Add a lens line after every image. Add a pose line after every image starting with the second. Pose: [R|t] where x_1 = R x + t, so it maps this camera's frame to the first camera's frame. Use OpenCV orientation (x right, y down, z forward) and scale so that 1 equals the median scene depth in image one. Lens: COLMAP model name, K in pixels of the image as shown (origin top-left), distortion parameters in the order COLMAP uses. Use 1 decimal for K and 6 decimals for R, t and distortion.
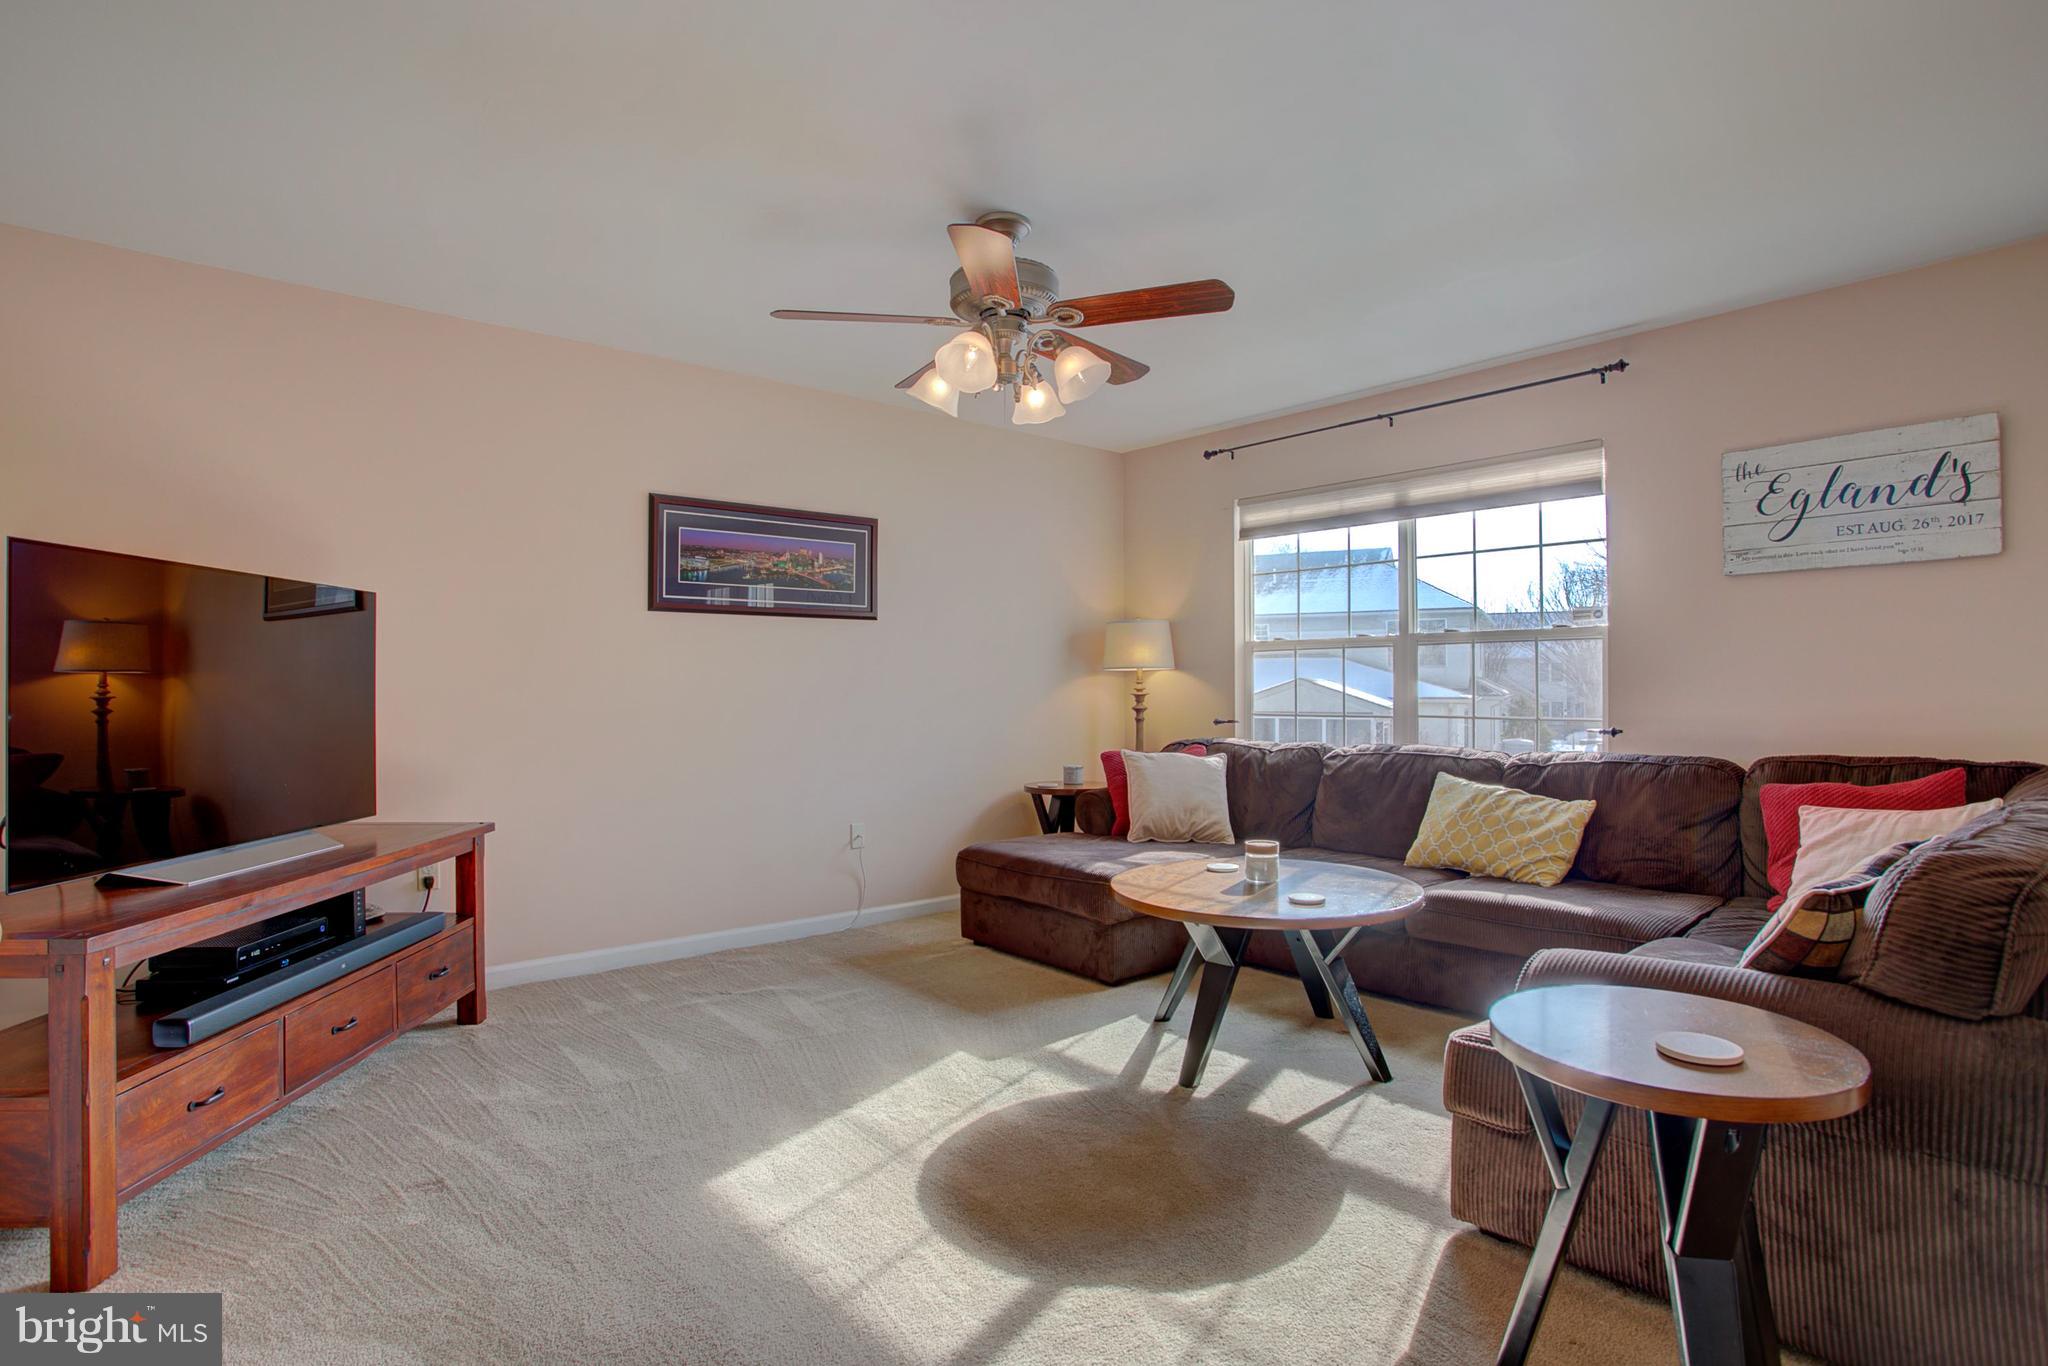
lens RADIAL K [[1015.0, 0, 1024.0], [0, 1015.0, 683.0], [0, 0, 1]] dist [-0.066042, 0.031308]
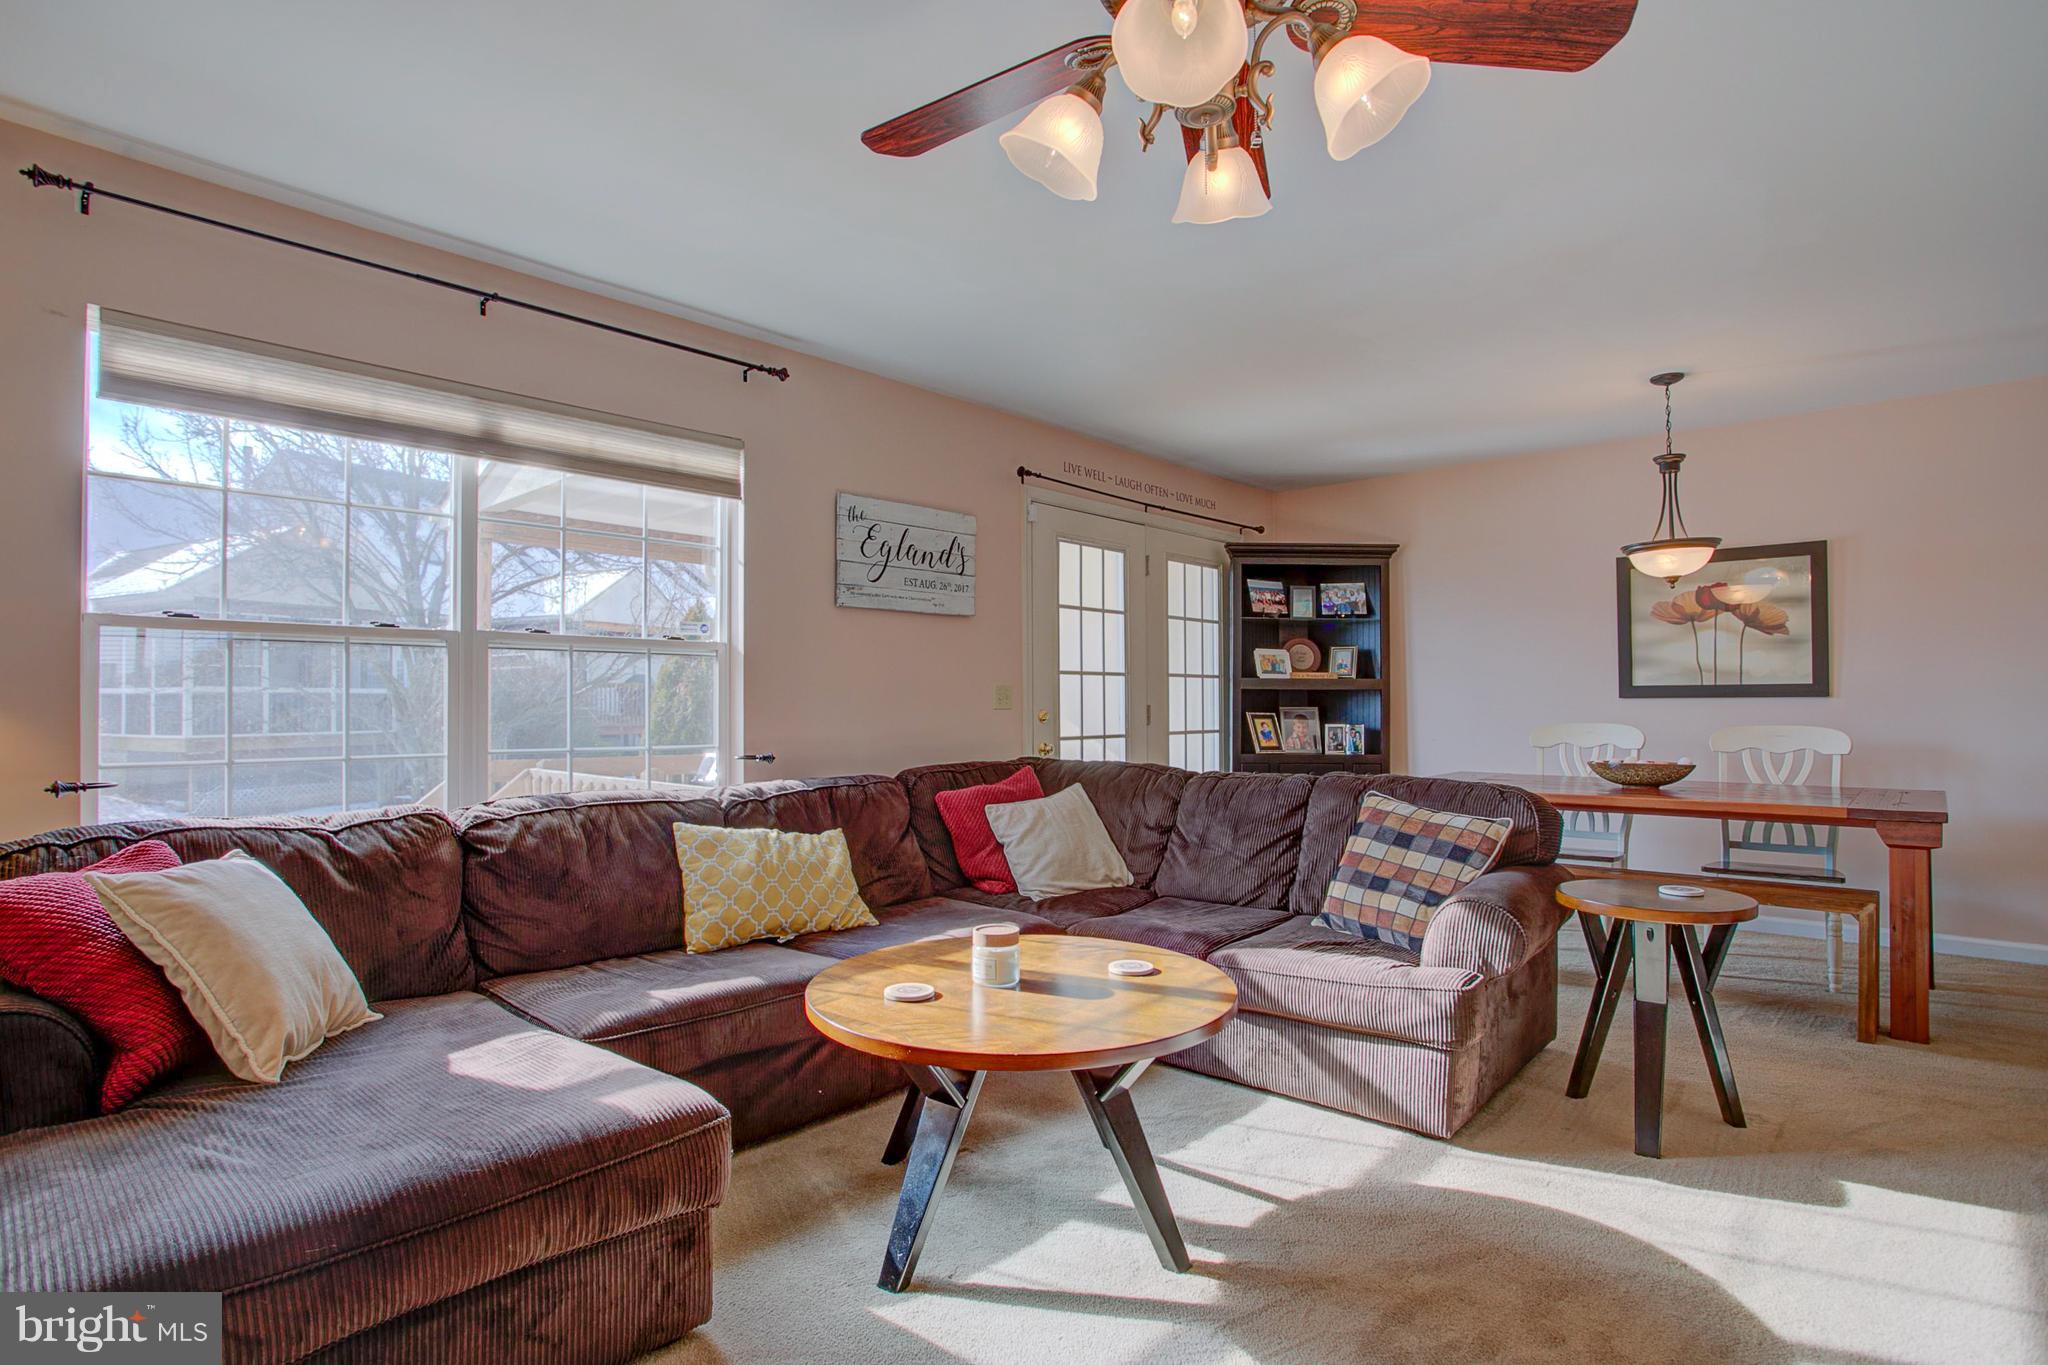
lens RADIAL K [[1040.6, 0, 1024.0], [0, 1040.6, 682.5], [0, 0, 1]] dist [-0.037680, 0.001145]
pose [[-0.142395, 0.024017, 0.989519, -0.436544], [0.005188, 0.999710, -0.023517, 0.001755], [-0.989796, 0.001785, -0.142478, 0.972338]]
